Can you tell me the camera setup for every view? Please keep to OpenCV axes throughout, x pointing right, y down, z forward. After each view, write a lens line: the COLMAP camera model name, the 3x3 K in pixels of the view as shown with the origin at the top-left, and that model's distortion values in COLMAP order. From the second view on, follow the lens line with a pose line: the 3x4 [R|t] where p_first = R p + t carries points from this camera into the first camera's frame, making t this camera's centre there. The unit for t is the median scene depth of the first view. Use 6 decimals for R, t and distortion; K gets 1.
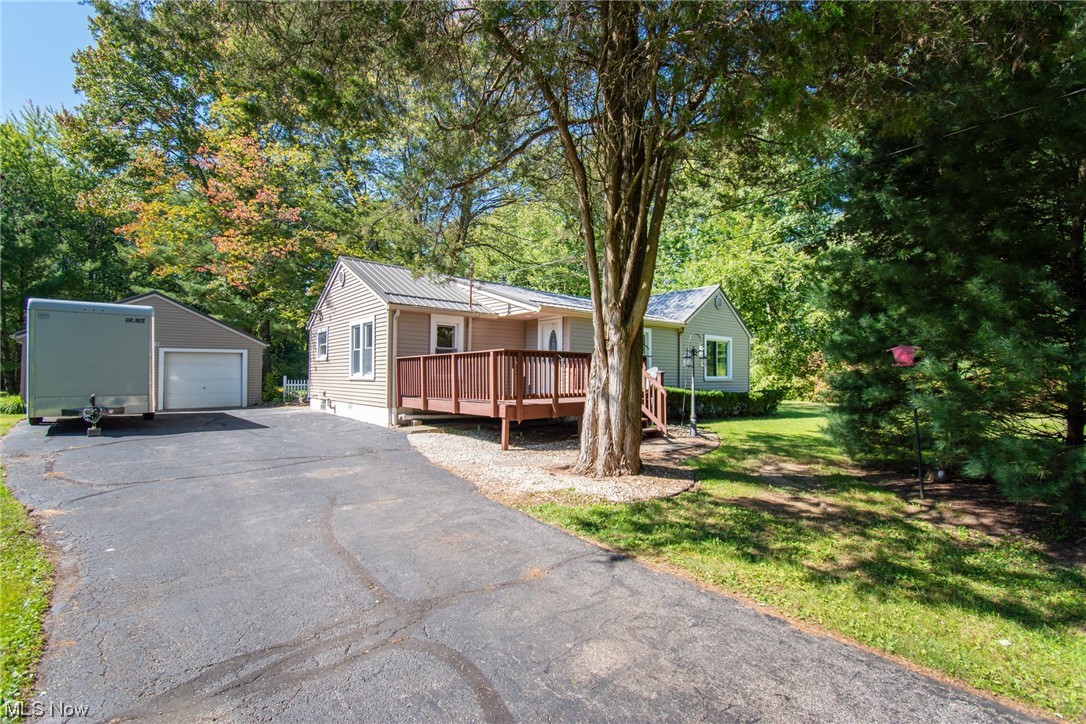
lens RADIAL K [[493.8, 0, 545.9], [0, 493.8, 366.1], [0, 0, 1]] dist [0.022342, -0.017994]
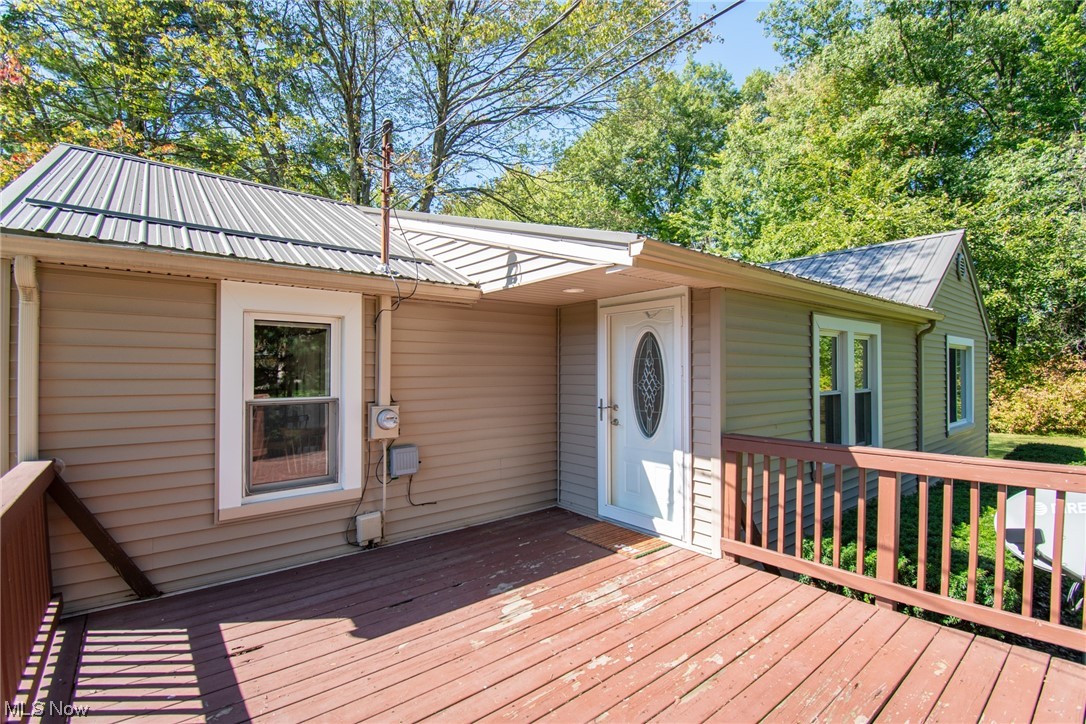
lens RADIAL K [[493.8, 0, 543.6], [0, 493.8, 366.1], [0, 0, 1]] dist [0.022342, -0.017994]
pose [[0.999524, -0.009763, -0.029262, -0.046147], [0.010043, 0.999905, 0.009457, -0.056465], [0.029167, -0.009746, 0.999527, 0.694463]]
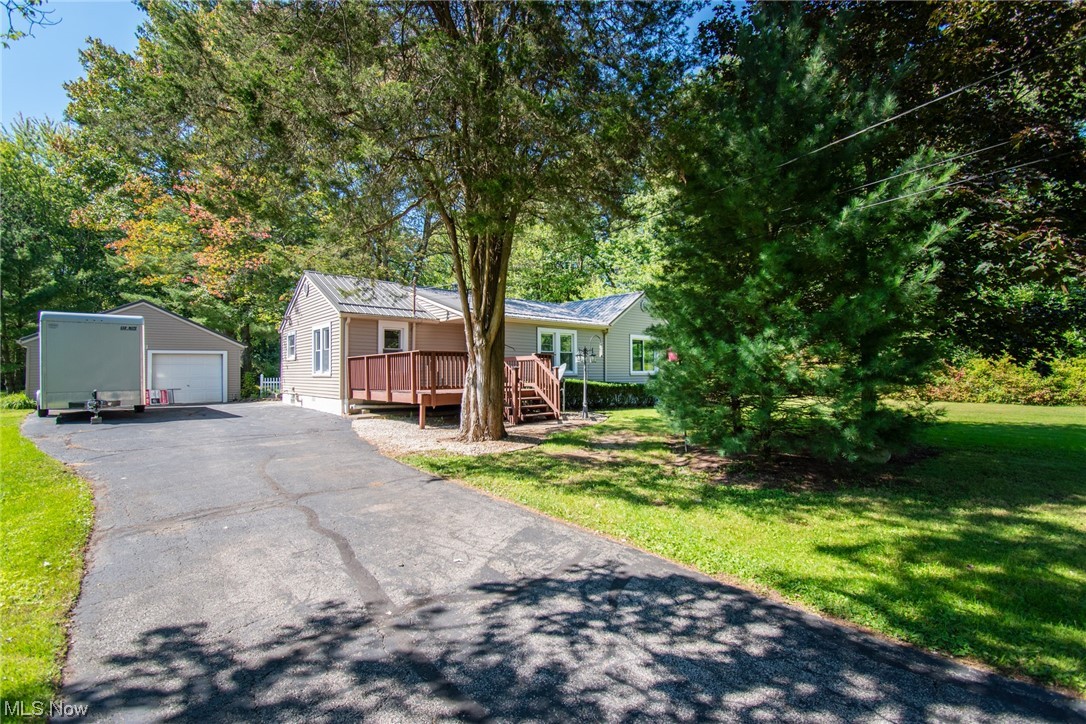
lens RADIAL K [[493.8, 0, 538.4], [0, 493.8, 364.8], [0, 0, 1]] dist [0.022342, -0.017994]
pose [[0.999932, -0.008886, 0.007613, 0.132596], [0.008866, 0.999957, 0.002733, 0.001328], [-0.007637, -0.002665, 0.999967, -0.179487]]
